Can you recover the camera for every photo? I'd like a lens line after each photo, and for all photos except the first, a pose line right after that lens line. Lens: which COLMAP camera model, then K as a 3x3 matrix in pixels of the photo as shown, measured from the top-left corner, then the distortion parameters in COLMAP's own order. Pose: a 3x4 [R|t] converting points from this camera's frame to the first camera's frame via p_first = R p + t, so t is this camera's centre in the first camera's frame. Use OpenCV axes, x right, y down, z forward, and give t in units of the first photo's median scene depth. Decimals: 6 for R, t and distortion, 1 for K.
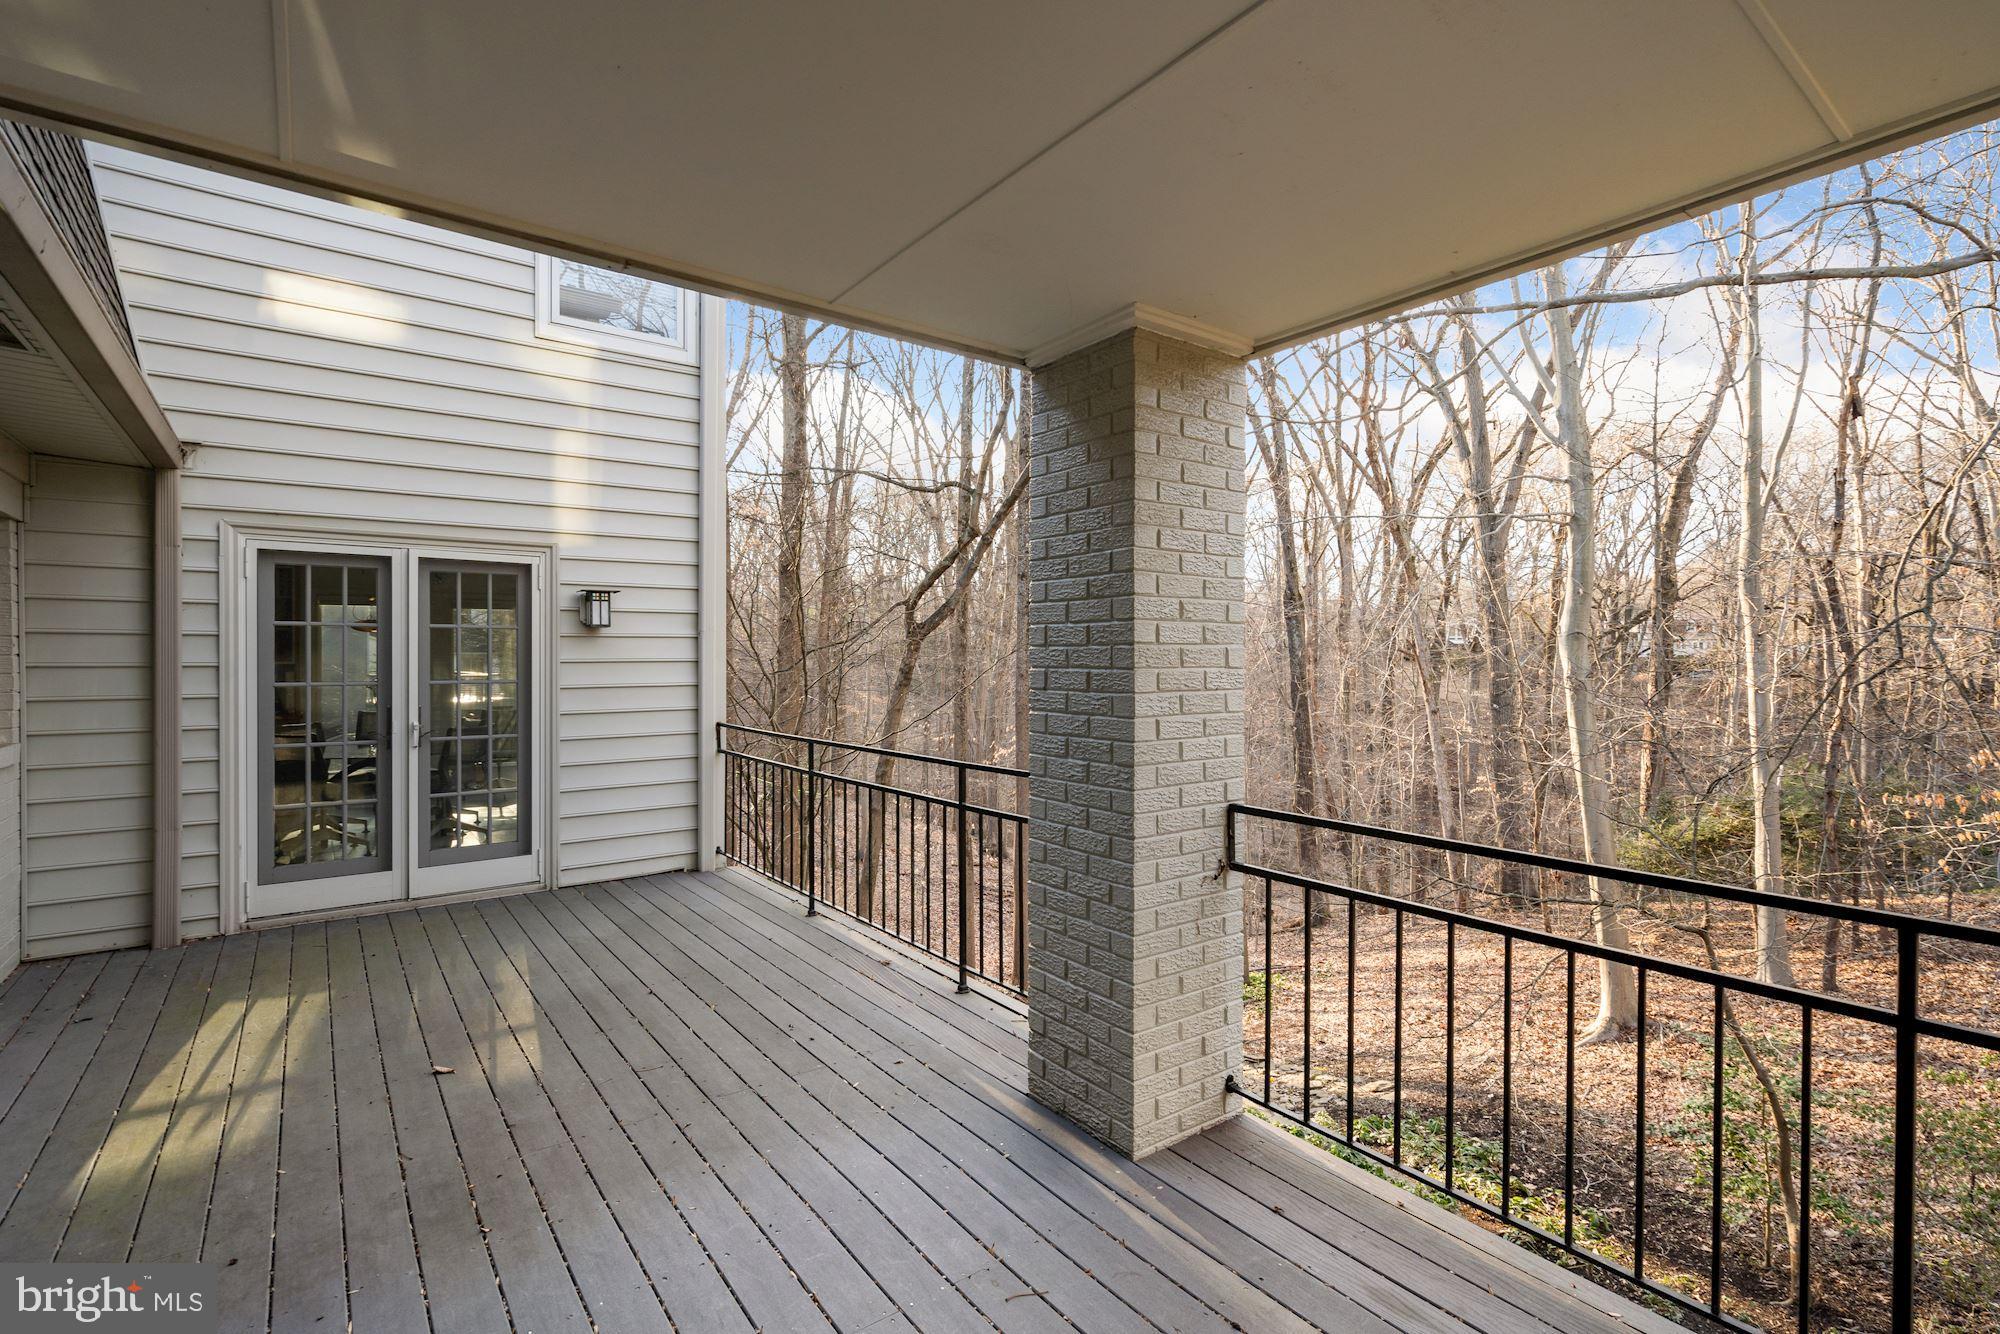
lens RADIAL K [[954.0, 0, 986.8], [0, 954.0, 675.4], [0, 0, 1]] dist [0.003673, 0.000297]
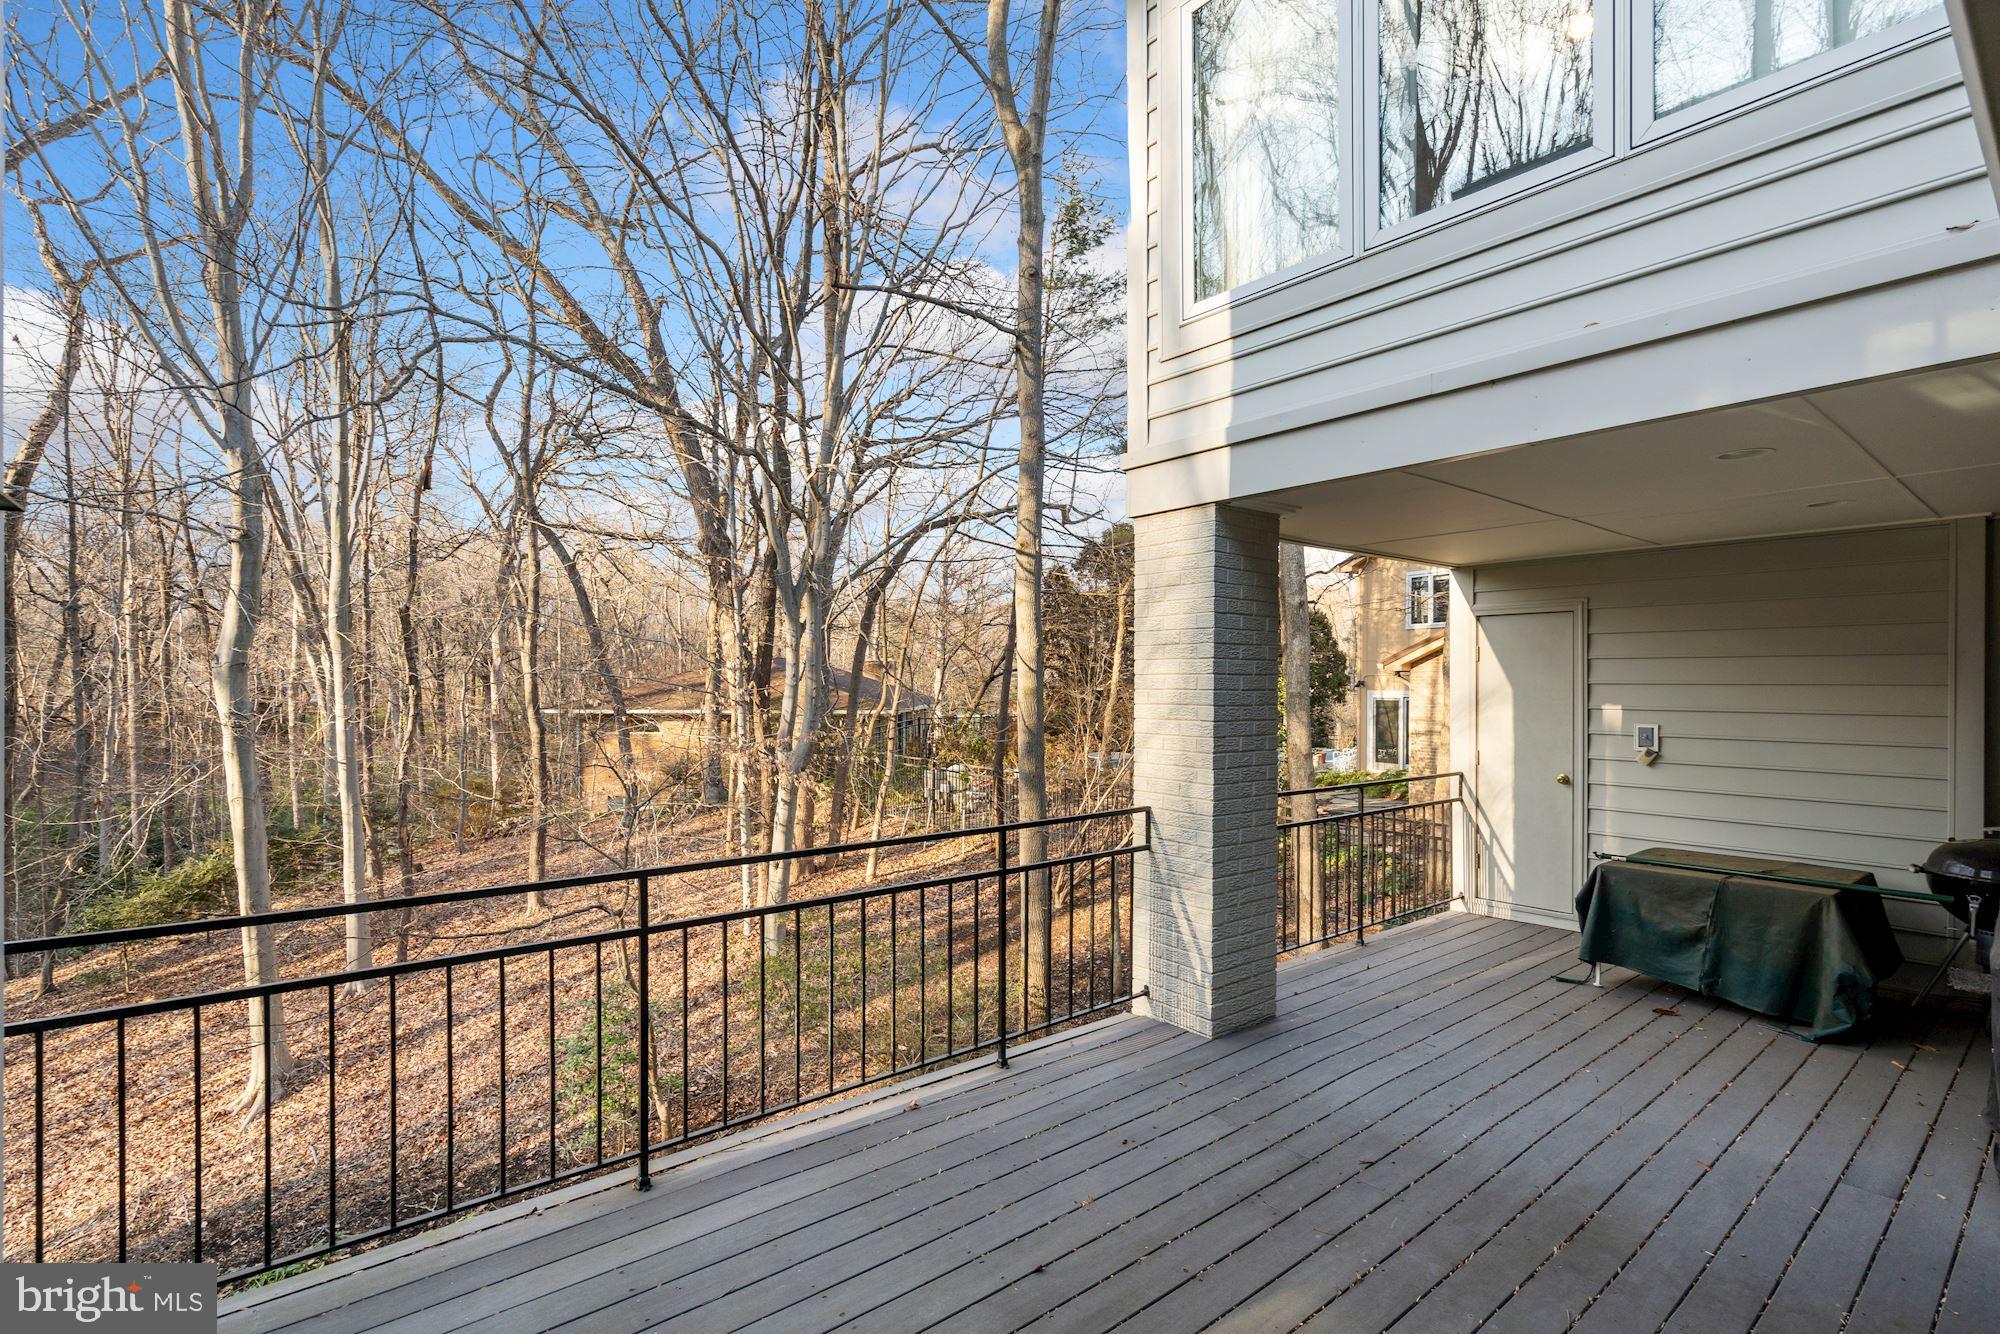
lens RADIAL K [[954.0, 0, 986.8], [0, 954.0, 675.4], [0, 0, 1]] dist [0.003673, 0.000297]
pose [[-0.080959, -0.008302, 0.996683, -1.055135], [0.001806, 0.999962, 0.008476, -0.074712], [-0.996716, 0.002486, -0.080941, 1.175194]]
